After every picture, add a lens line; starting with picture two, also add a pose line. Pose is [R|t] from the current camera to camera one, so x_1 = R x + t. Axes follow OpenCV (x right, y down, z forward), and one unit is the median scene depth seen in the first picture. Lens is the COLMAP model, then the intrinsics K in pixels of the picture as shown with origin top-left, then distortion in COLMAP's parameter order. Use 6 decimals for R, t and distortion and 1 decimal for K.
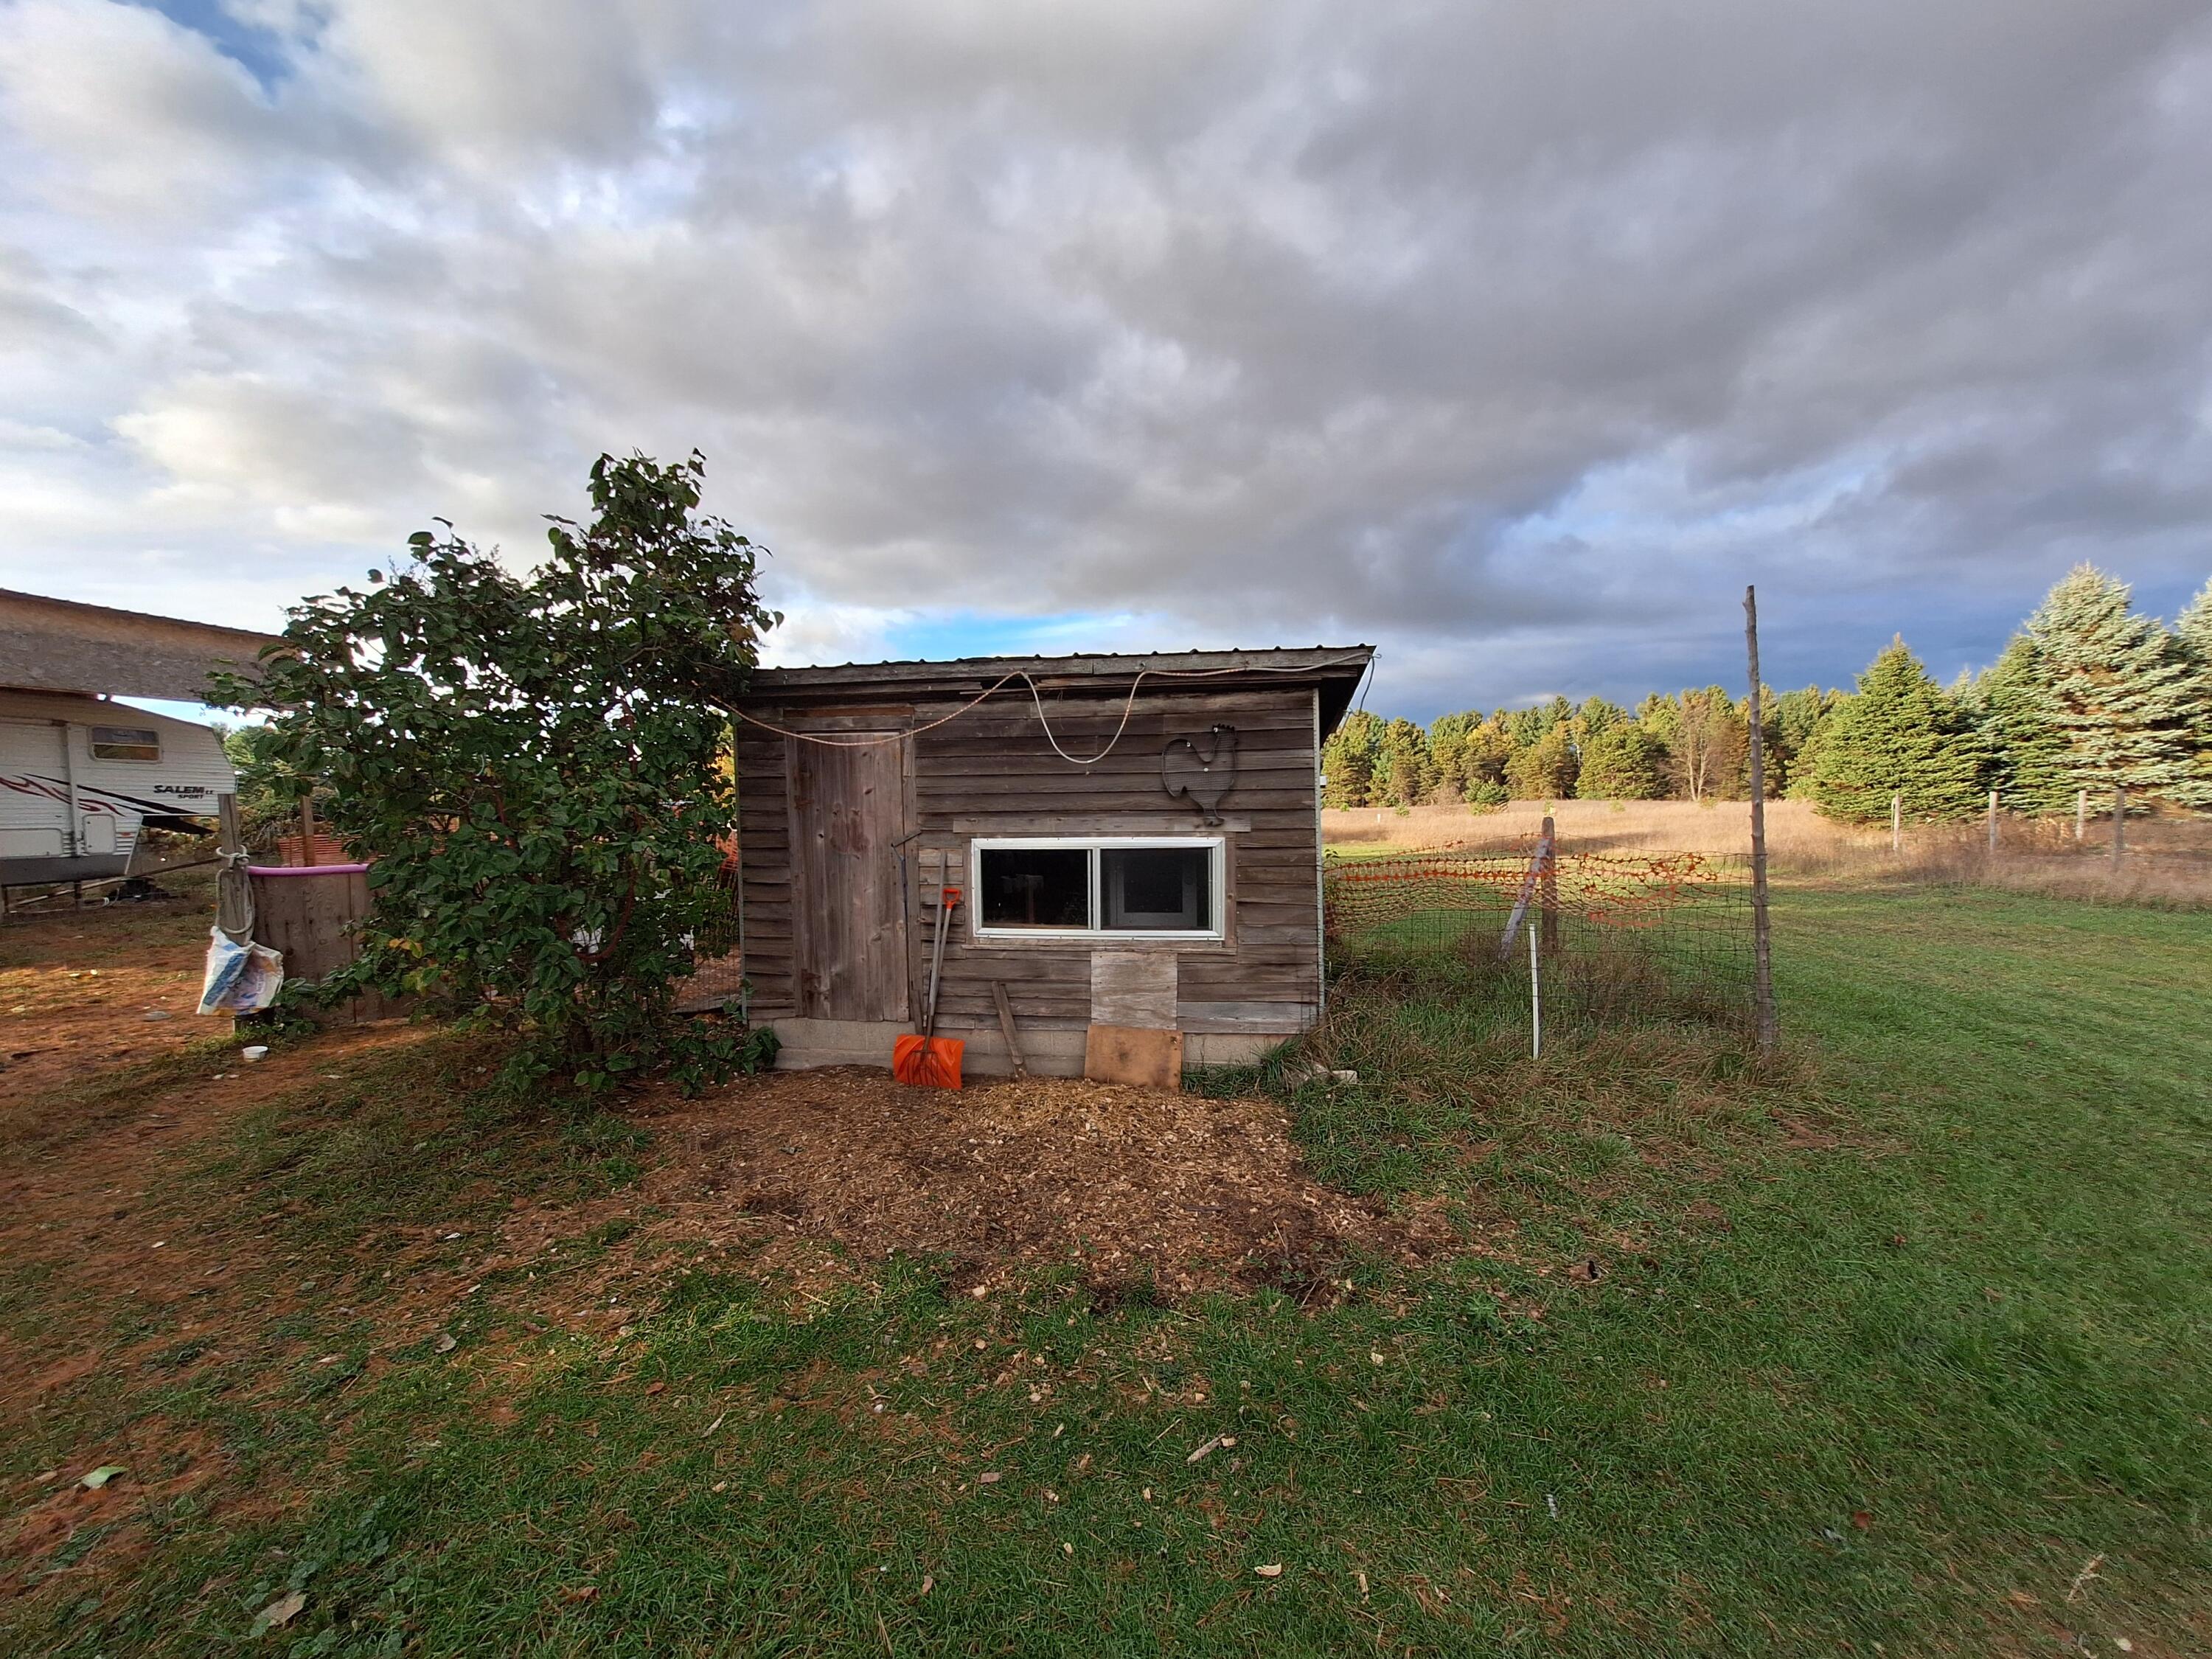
lens RADIAL K [[874.7, 0, 1106.0], [0, 874.7, 829.5], [0, 0, 1]] dist [-0.006179, 0.000093]
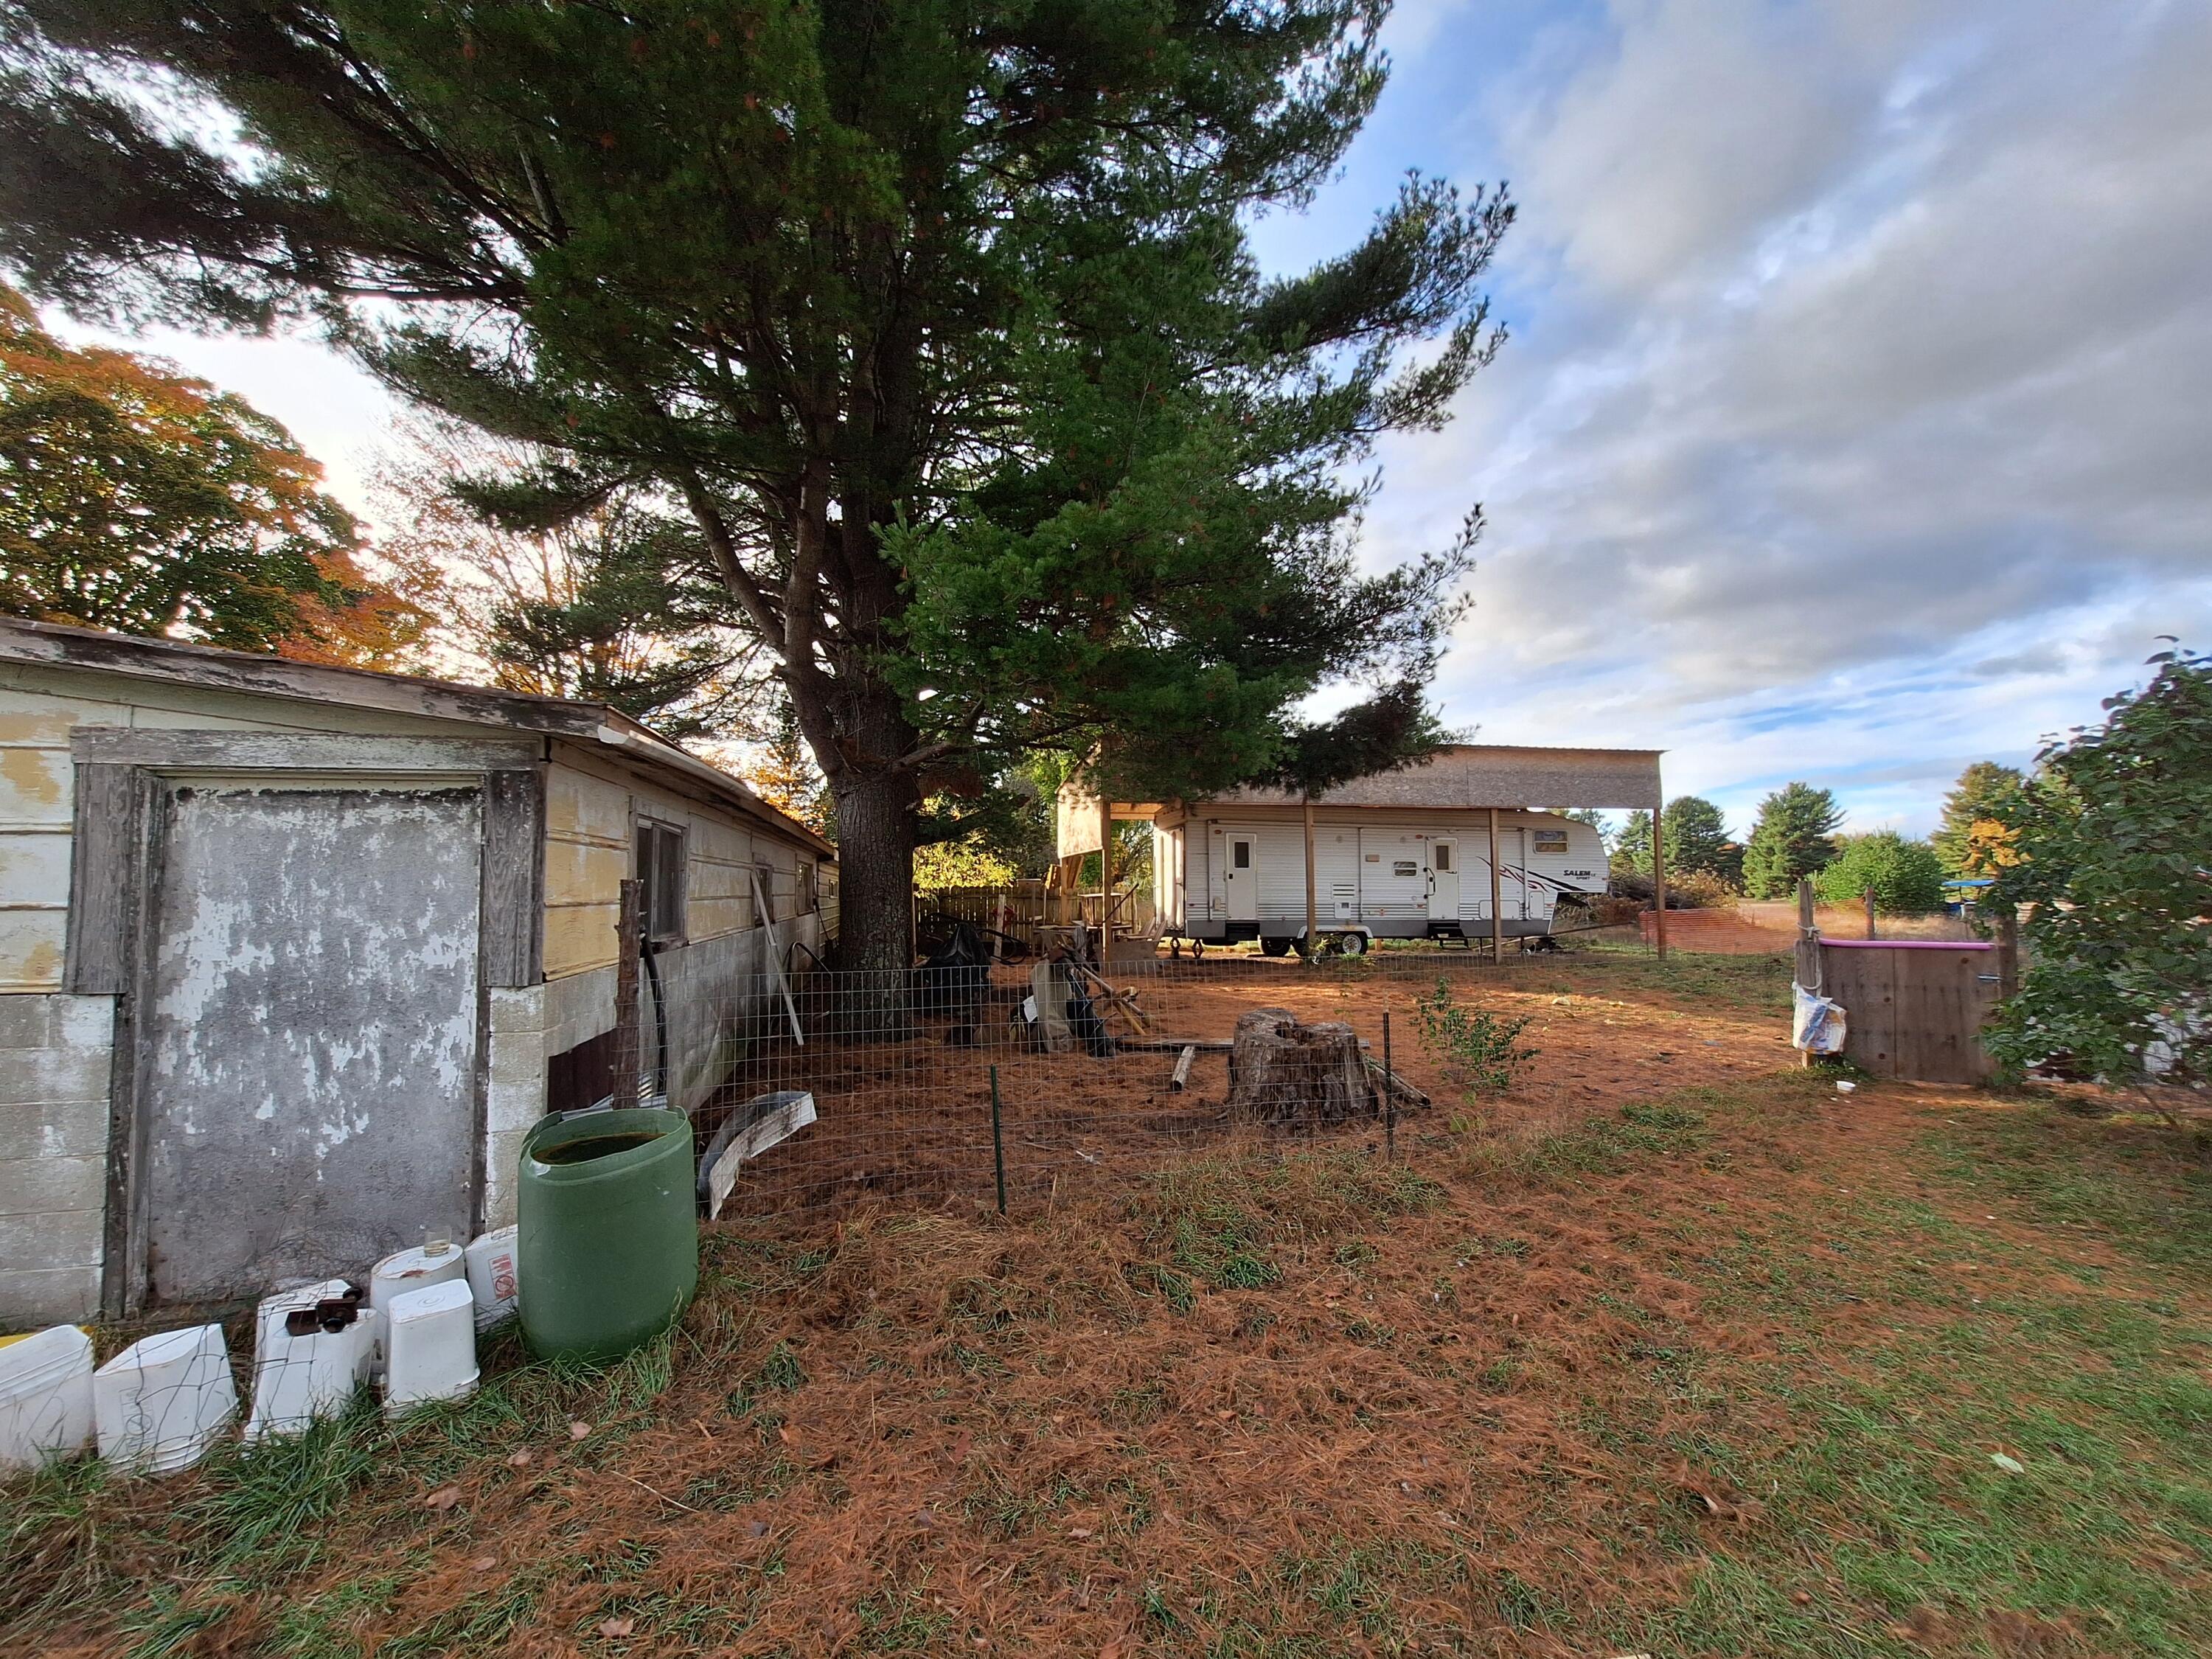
lens RADIAL K [[874.7, 0, 1106.0], [0, 874.7, 829.5], [0, 0, 1]] dist [-0.006179, 0.000093]
pose [[0.351794, -0.057344, -0.934319, -0.056986], [-0.024889, 0.997196, -0.070574, 0.000389], [0.935747, 0.048082, 0.349380, -0.166968]]
